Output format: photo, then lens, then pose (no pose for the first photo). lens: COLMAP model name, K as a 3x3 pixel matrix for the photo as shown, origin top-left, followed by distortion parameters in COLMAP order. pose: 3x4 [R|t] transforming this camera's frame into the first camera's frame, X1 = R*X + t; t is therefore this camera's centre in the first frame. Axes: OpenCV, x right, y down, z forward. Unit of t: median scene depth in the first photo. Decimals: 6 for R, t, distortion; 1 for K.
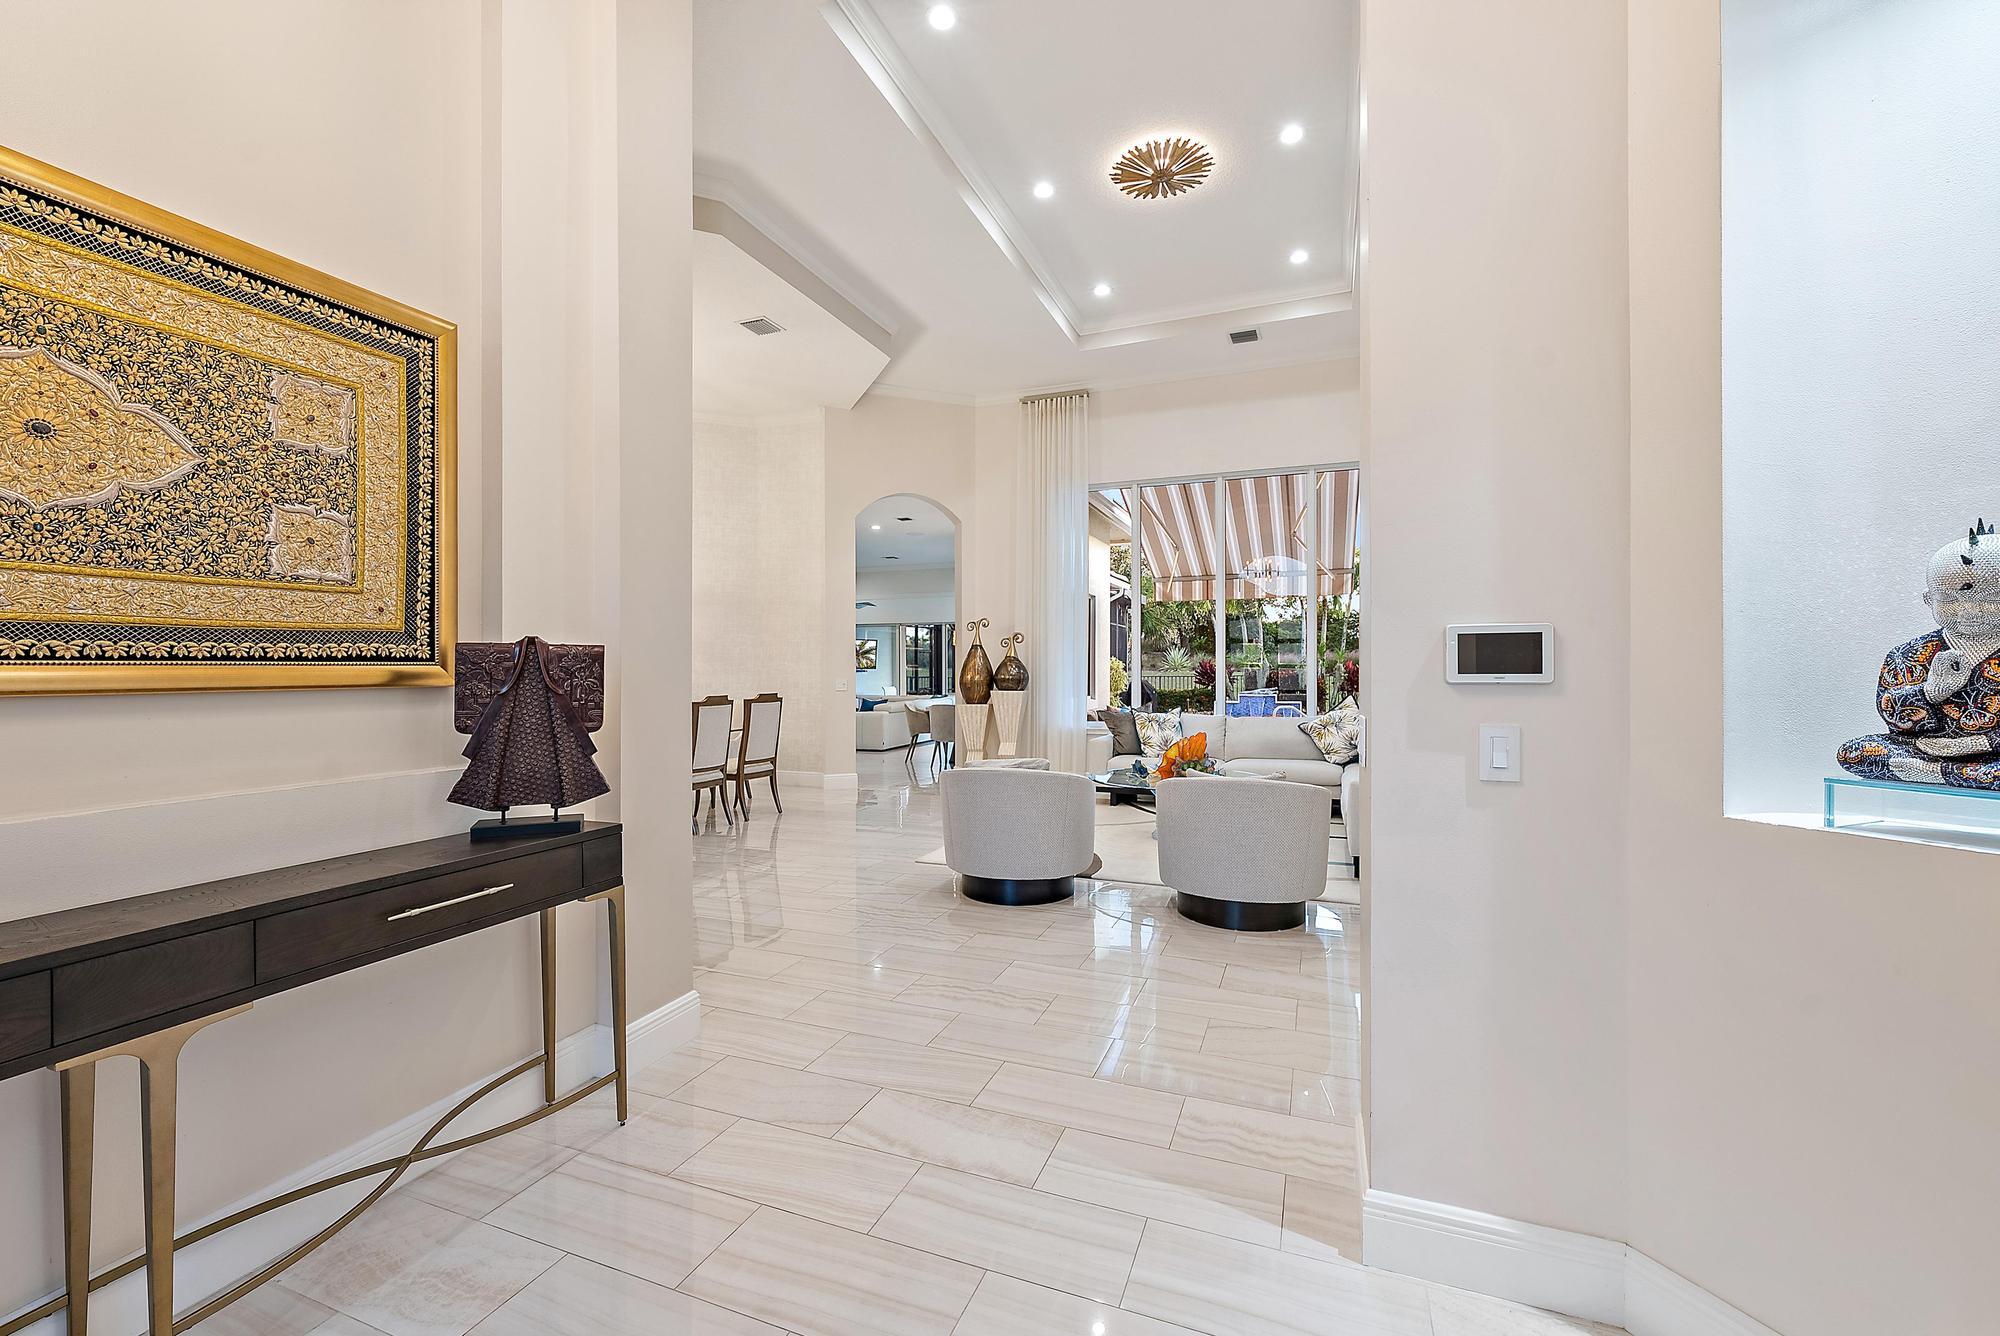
lens RADIAL K [[828.7, 0, 1000.0], [0, 828.7, 668.0], [0, 0, 1]] dist [-0.000072, -0.000001]
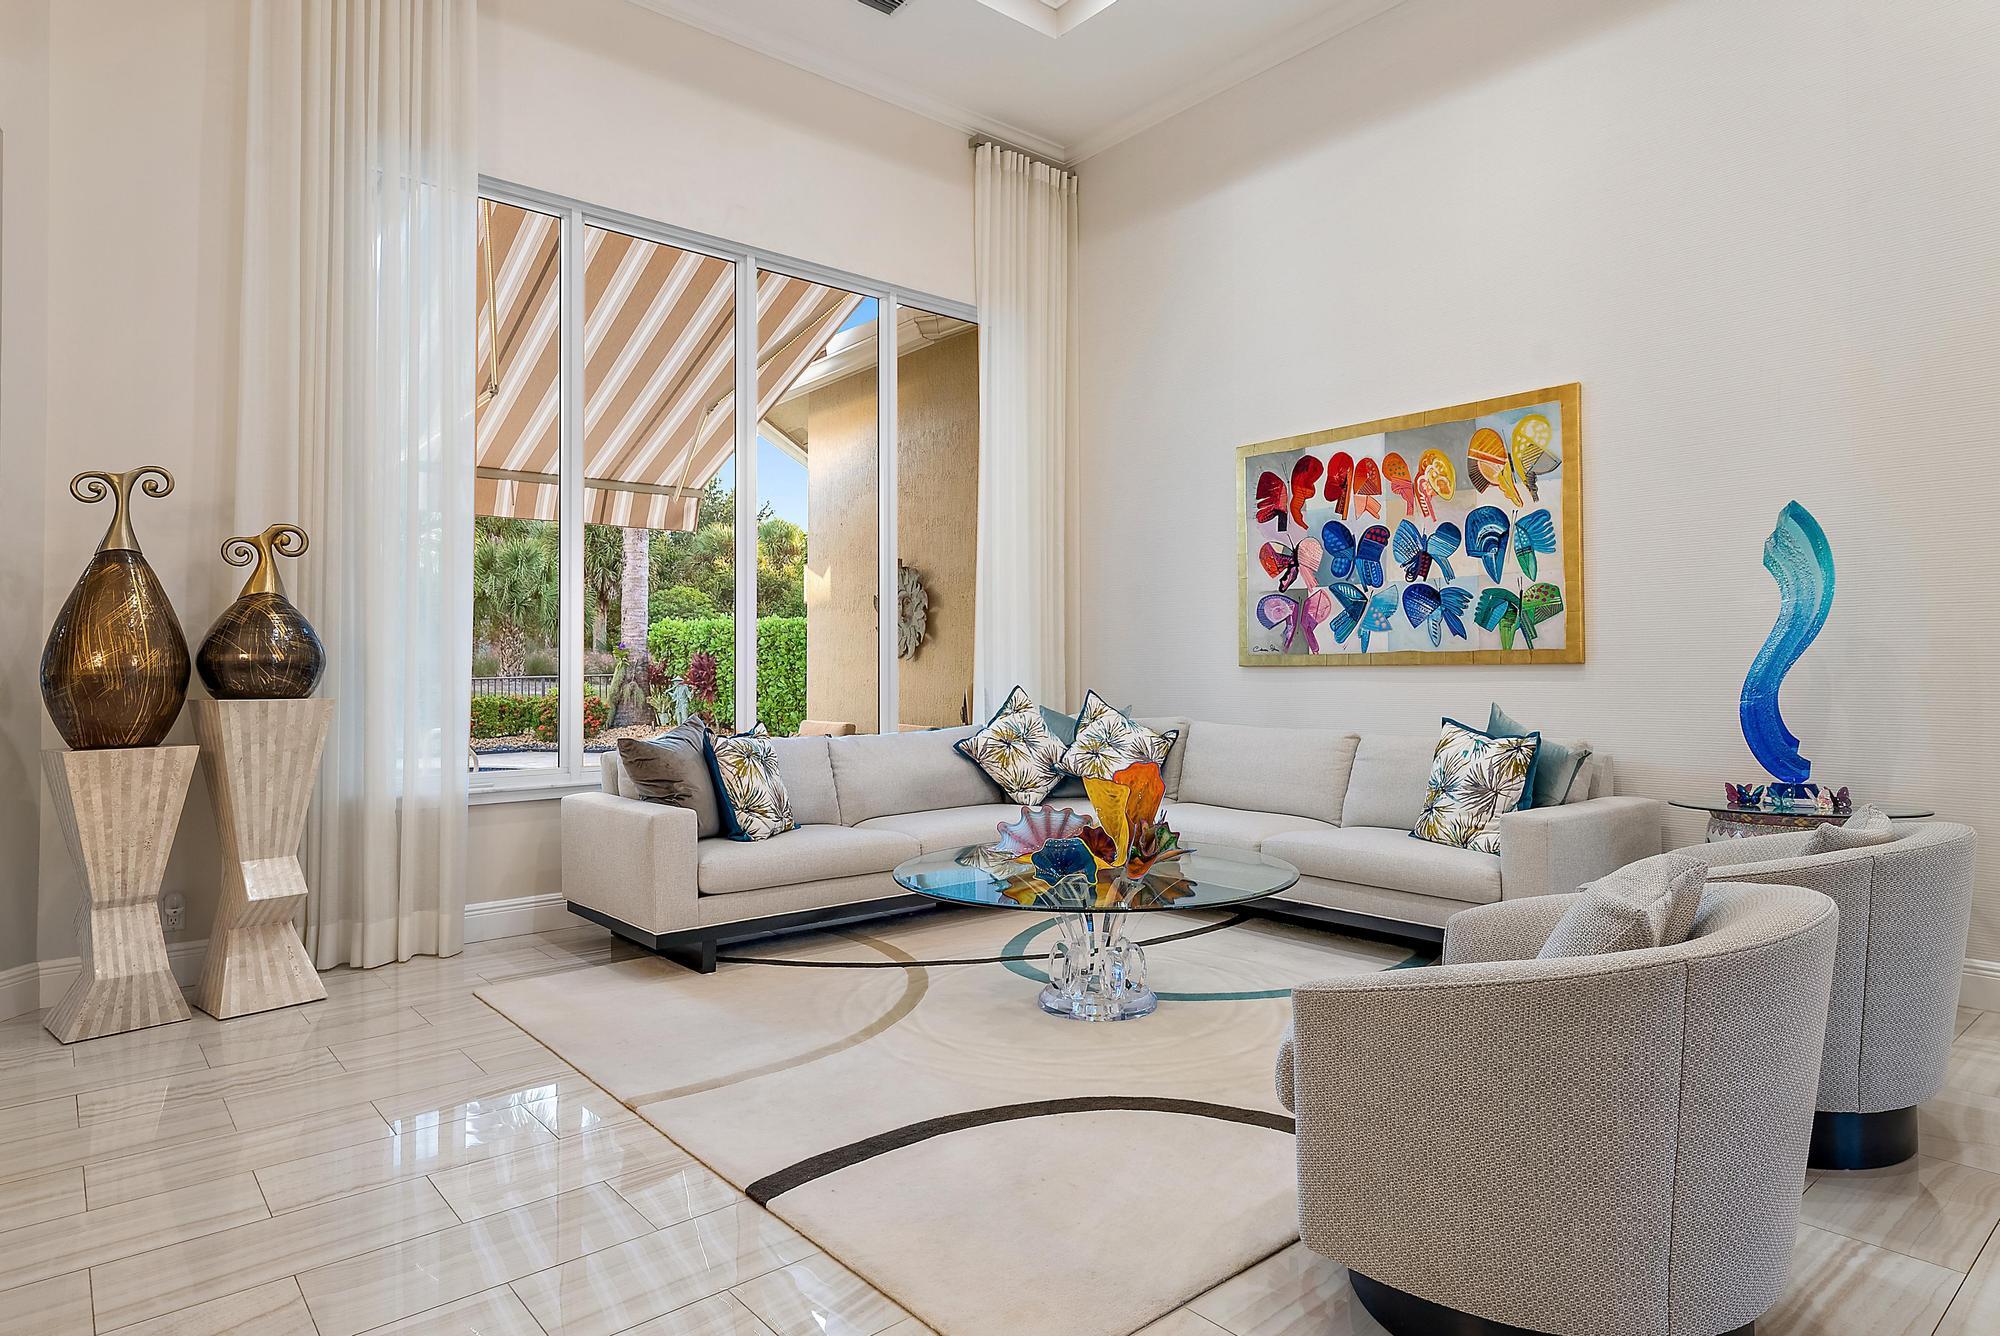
lens RADIAL K [[1119.2, 0, 997.6], [0, 1119.2, 656.8], [0, 0, 1]] dist [-0.000165, -0.000430]
pose [[0.470464, 0.011063, 0.882350, -0.241465], [0.005441, 0.999866, -0.015438, 0.019051], [-0.882402, 0.012064, 0.470341, 0.532003]]
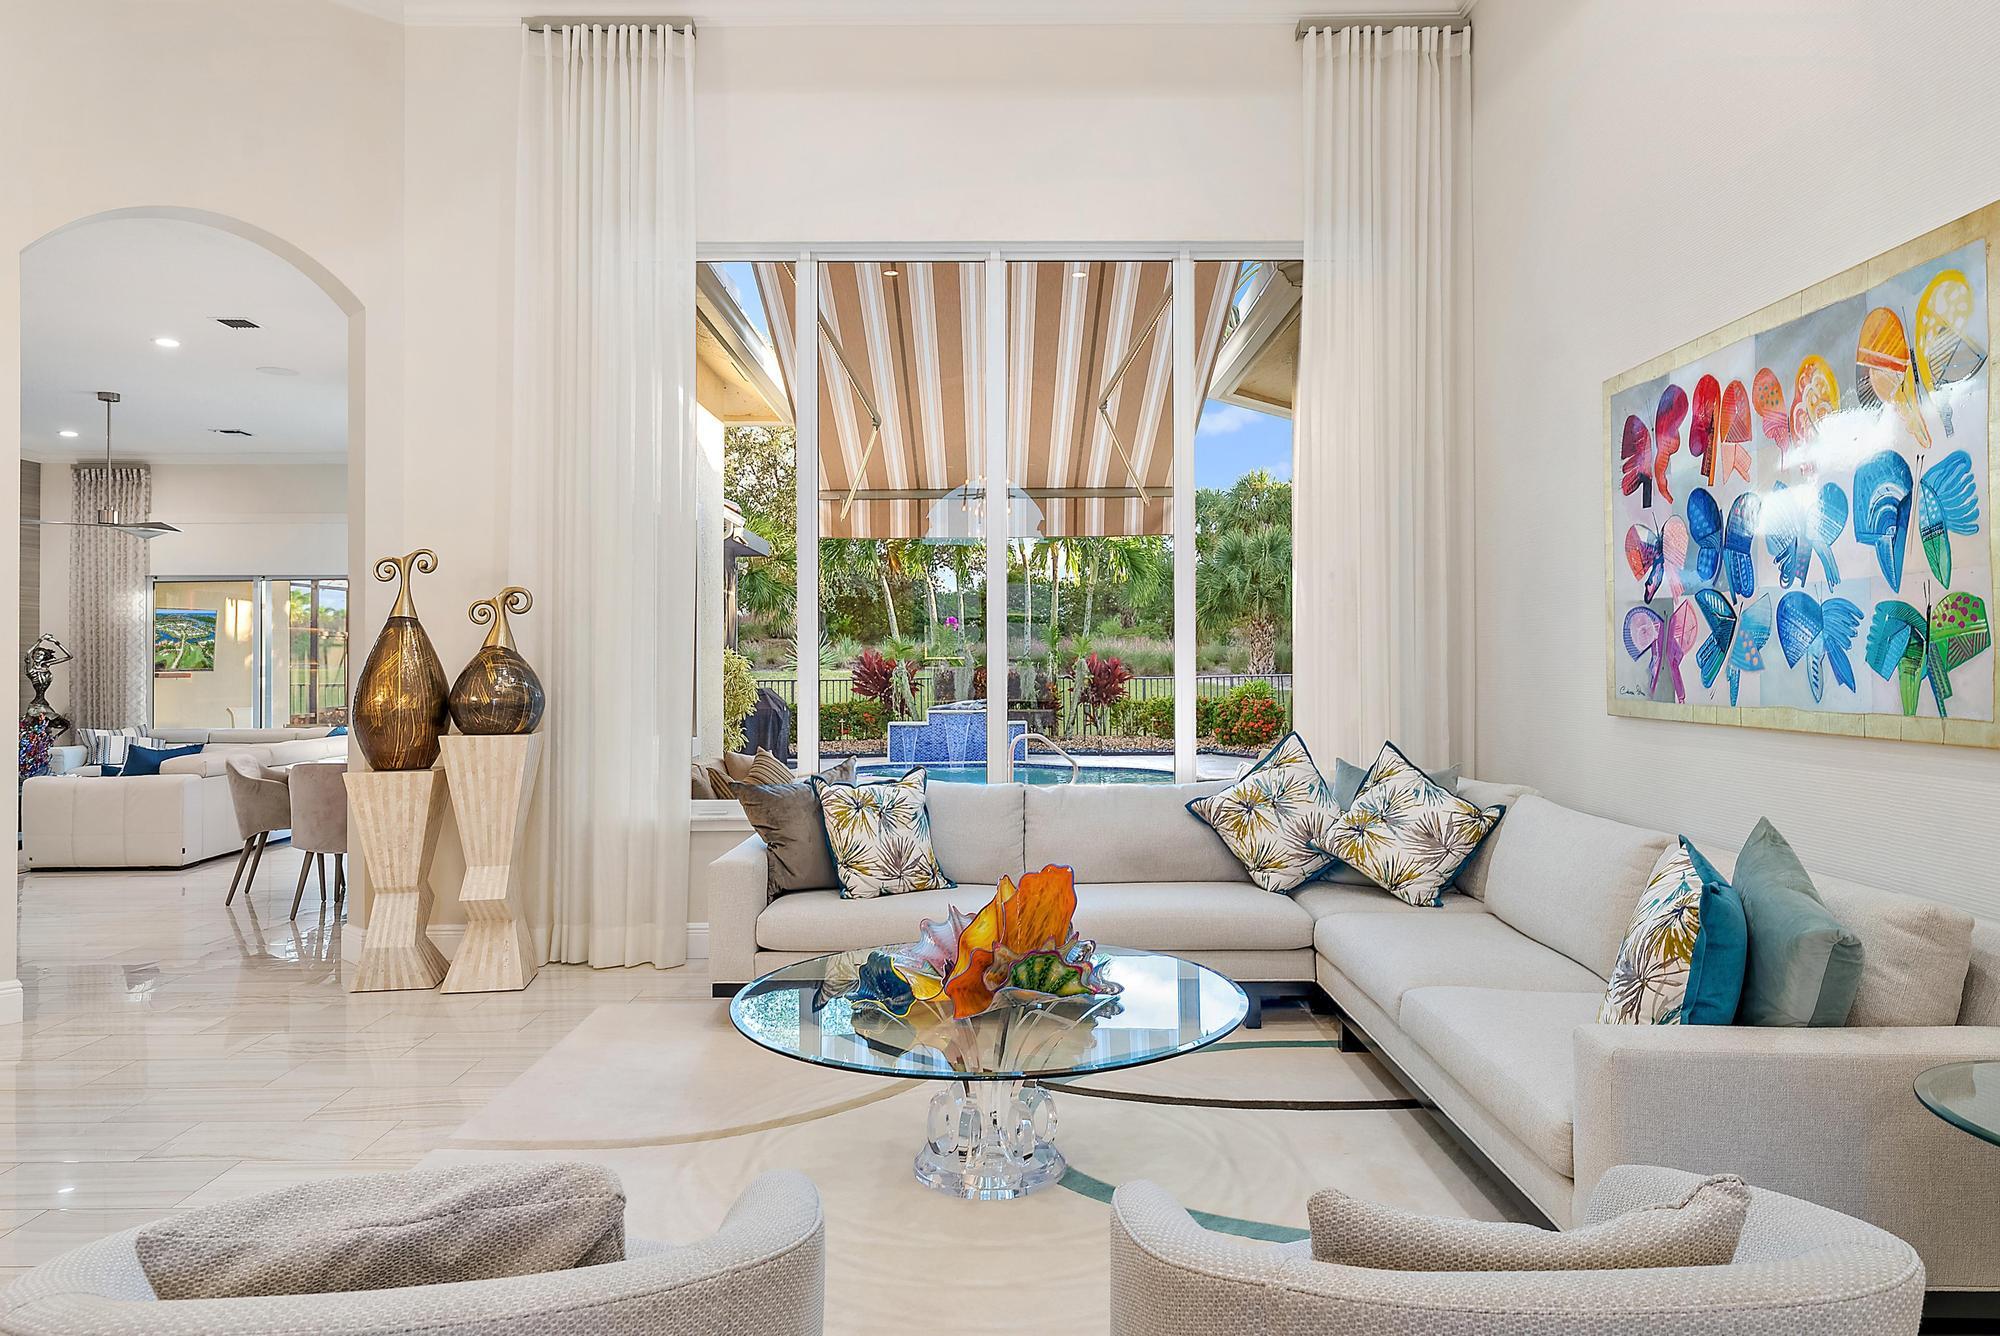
lens RADIAL K [[1240.2, 0, 1007.4], [0, 1240.2, 651.1], [0, 0, 1]] dist [0.000583, 0.000599]
pose [[0.927306, 0.001705, 0.374299, 0.017503], [0.001959, 0.999954, -0.009408, -0.005951], [-0.374298, 0.009458, 0.927260, 0.354907]]
